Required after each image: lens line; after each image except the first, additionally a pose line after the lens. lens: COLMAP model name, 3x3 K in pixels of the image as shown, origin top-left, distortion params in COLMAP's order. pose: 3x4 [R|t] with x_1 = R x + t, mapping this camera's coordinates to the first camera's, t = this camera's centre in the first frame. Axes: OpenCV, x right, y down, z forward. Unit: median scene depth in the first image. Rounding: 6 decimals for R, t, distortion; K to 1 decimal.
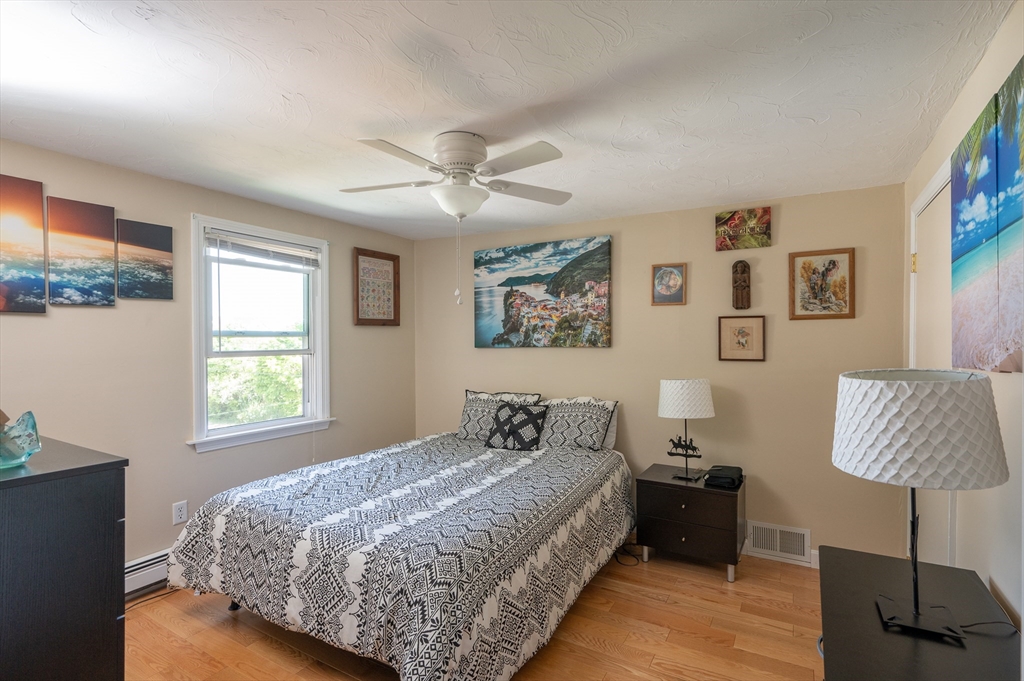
lens RADIAL K [[499.9, 0, 511.9], [0, 499.9, 340.5], [0, 0, 1]] dist [-0.000753, 0.000361]
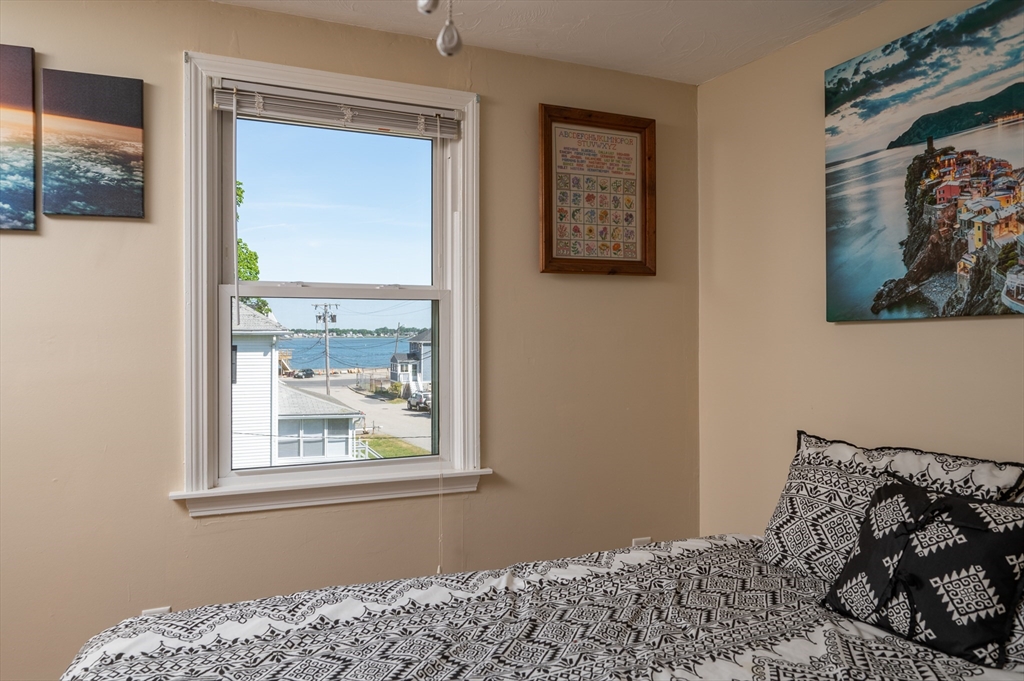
lens RADIAL K [[728.8, 0, 523.8], [0, 728.8, 326.7], [0, 0, 1]] dist [0.005340, -0.002957]
pose [[0.817621, -0.002406, -0.575752, 0.060984], [-0.004964, 0.999925, -0.011228, 0.027437], [0.575735, 0.012038, 0.817548, 0.439219]]
